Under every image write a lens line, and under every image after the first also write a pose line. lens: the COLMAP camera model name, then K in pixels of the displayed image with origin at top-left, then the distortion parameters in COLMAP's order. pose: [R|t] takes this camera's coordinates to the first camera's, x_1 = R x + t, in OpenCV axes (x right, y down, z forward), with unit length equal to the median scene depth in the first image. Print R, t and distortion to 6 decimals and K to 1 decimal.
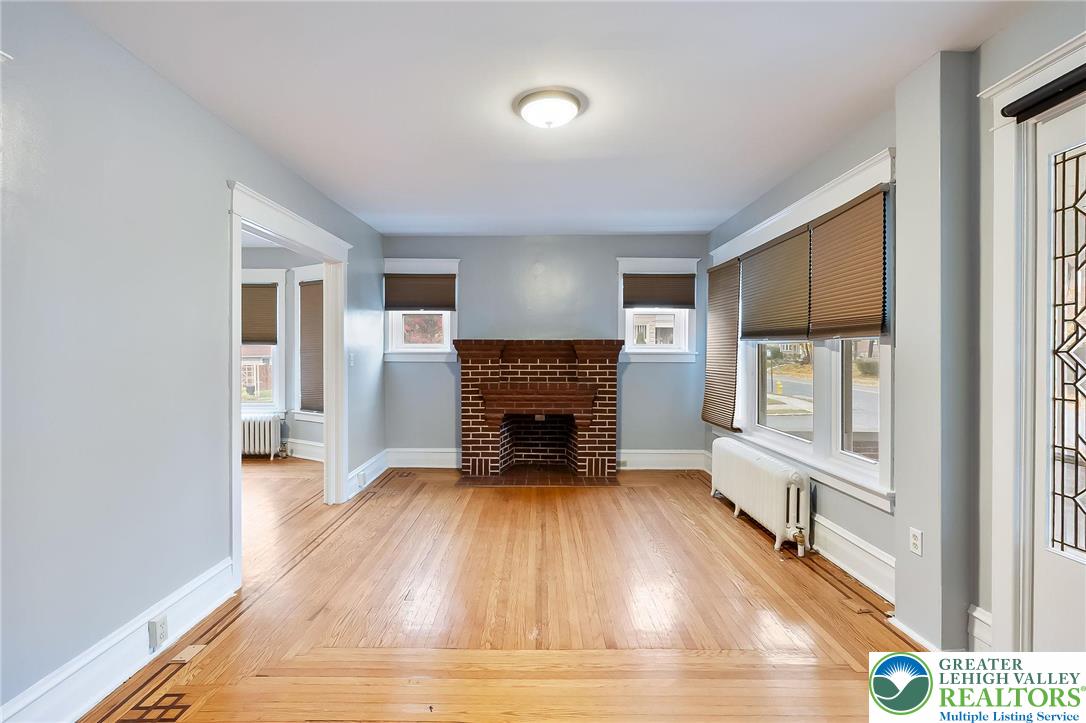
lens RADIAL K [[483.2, 0, 539.4], [0, 483.2, 357.9], [0, 0, 1]] dist [-0.004044, 0.001242]
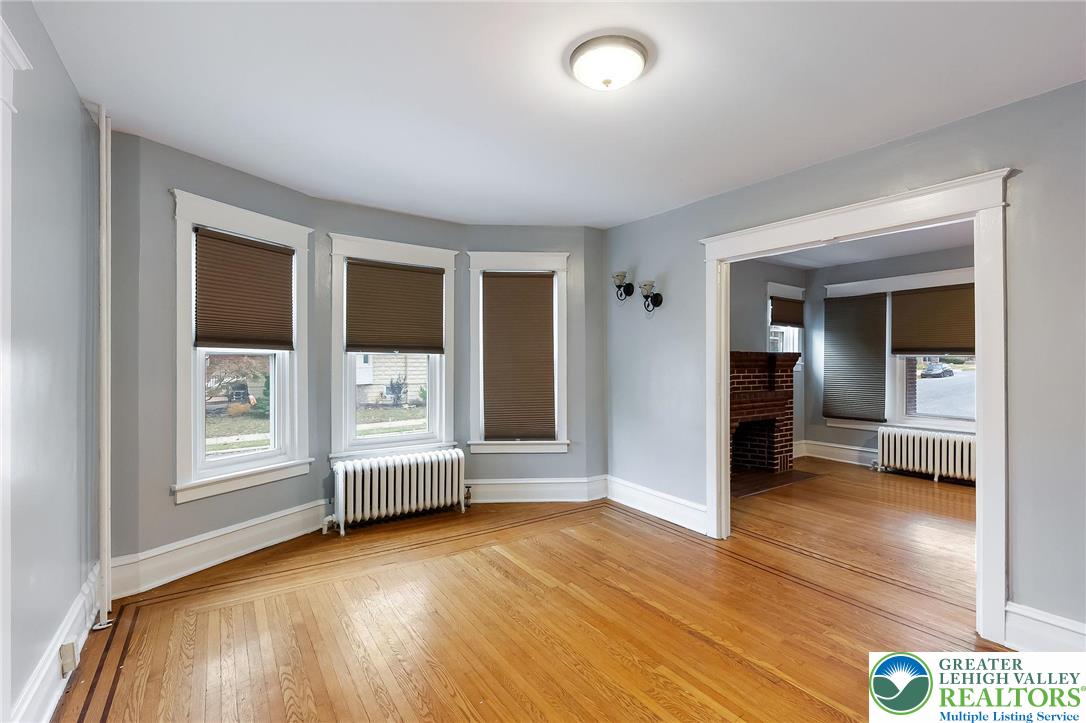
lens RADIAL K [[483.2, 0, 548.7], [0, 483.2, 356.2], [0, 0, 1]] dist [-0.004044, 0.001242]
pose [[0.818086, 0.003511, 0.575085, -1.018971], [0.003066, 0.999941, -0.010466, -0.018640], [-0.575088, 0.010325, 0.818027, 0.381911]]
